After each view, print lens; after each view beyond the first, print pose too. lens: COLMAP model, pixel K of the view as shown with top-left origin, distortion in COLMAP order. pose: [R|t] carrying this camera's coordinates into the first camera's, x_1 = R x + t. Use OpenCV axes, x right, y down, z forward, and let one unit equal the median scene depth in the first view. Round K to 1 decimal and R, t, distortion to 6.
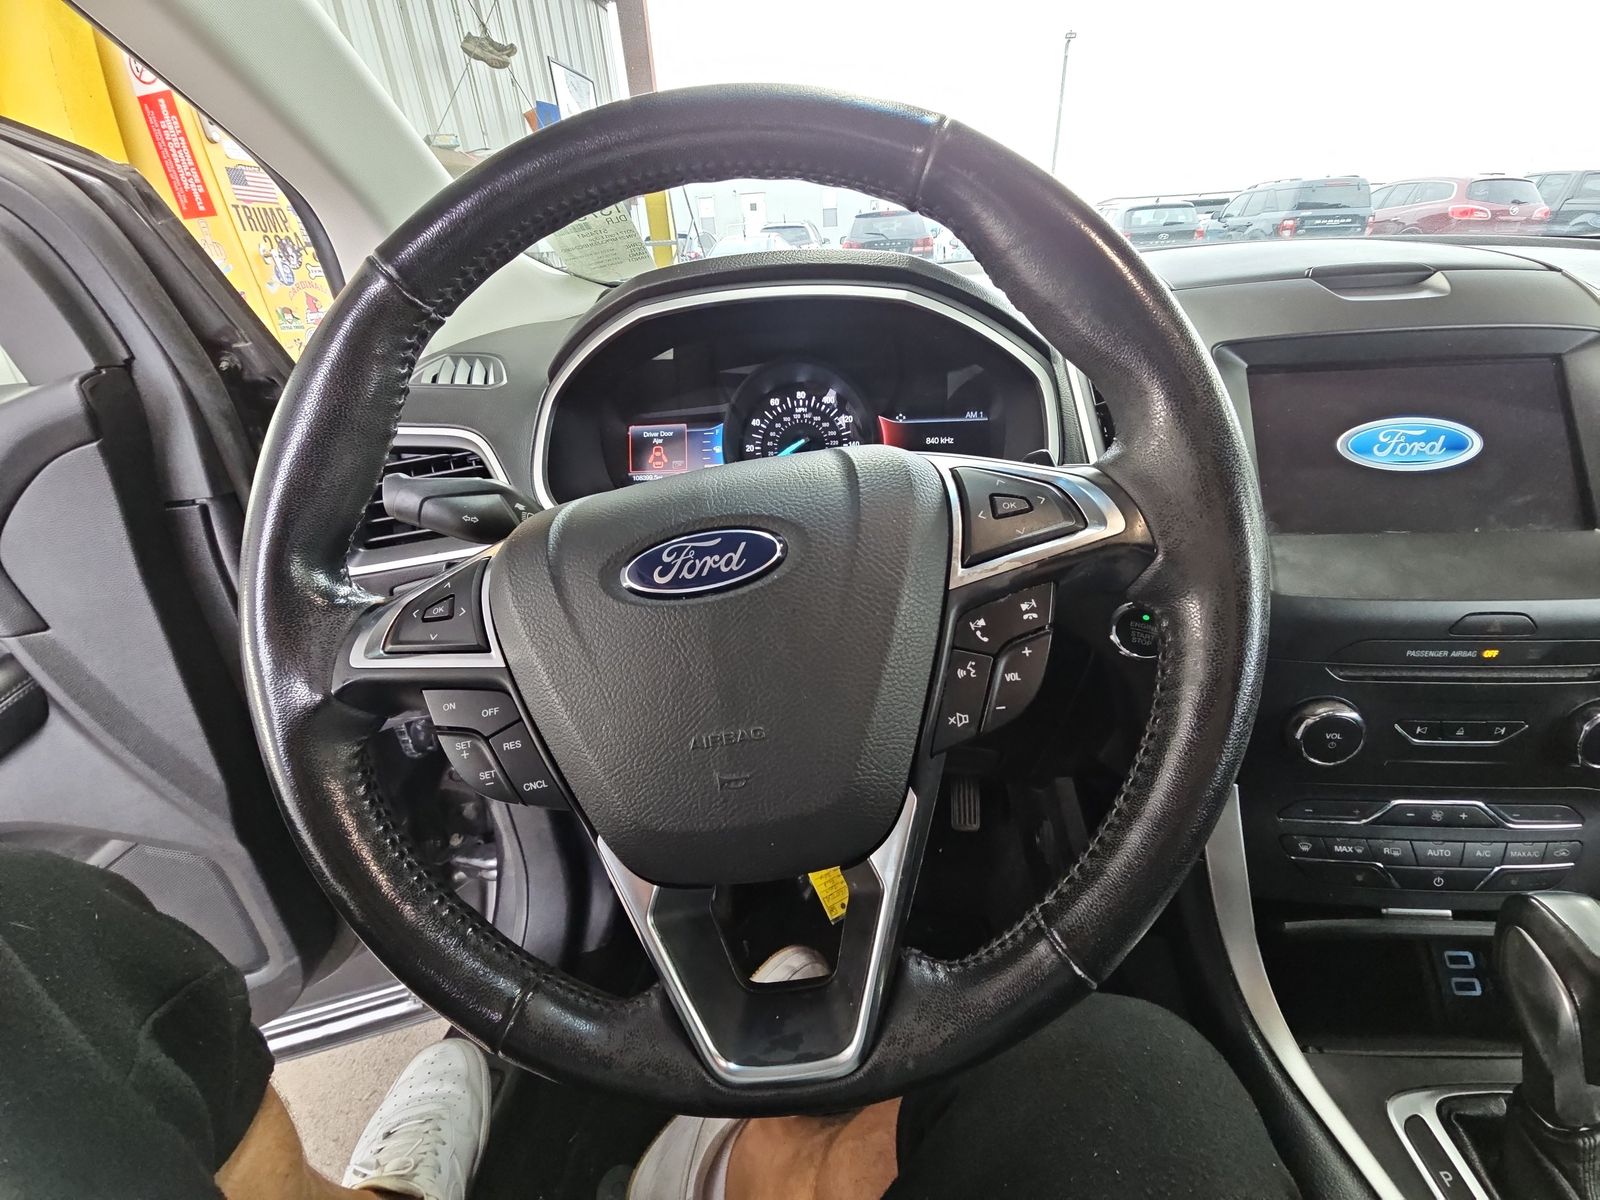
lens RADIAL K [[639.0, 0, 792.7], [0, 639.0, 616.8], [0, 0, 1]] dist [0.006622, -0.006357]
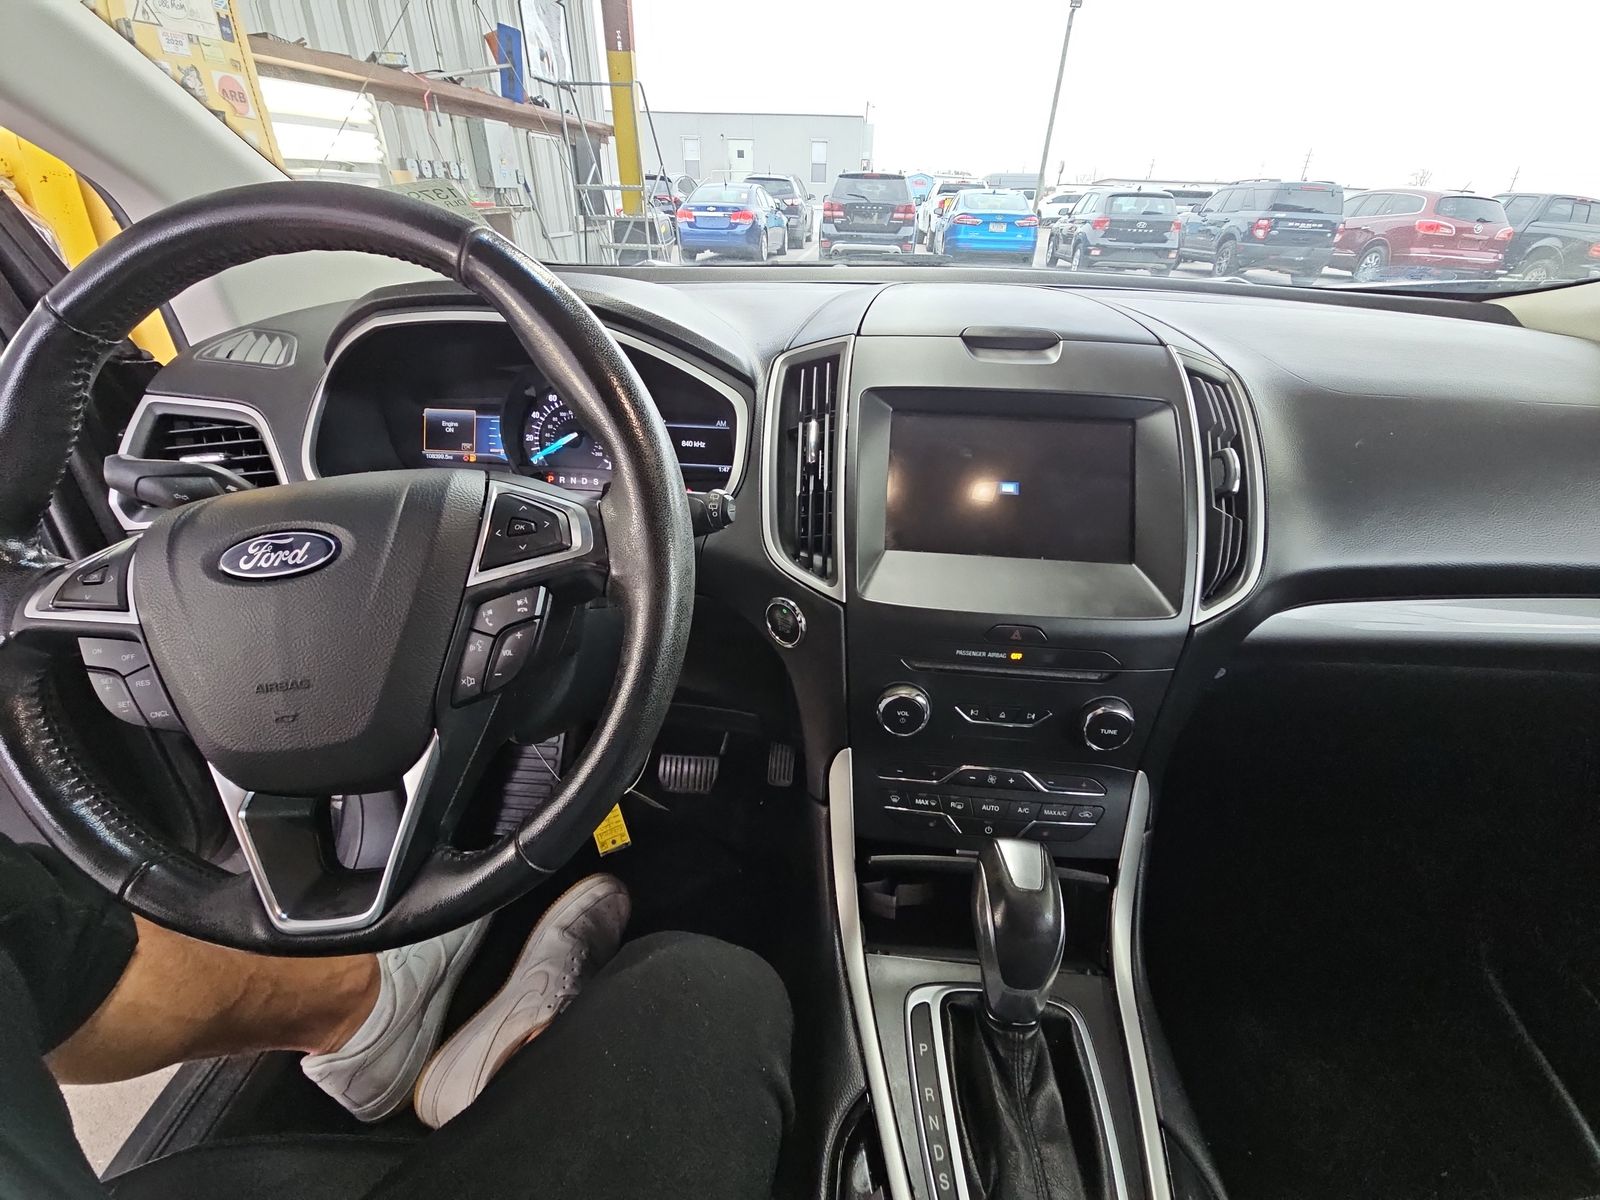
lens RADIAL K [[639.0, 0, 792.7], [0, 639.0, 616.8], [0, 0, 1]] dist [0.006622, -0.006357]
pose [[0.996856, 0.059187, 0.052674, 0.536208], [-0.061971, 0.996676, 0.052884, -0.057930], [-0.049369, -0.055982, 0.997210, -0.245319]]
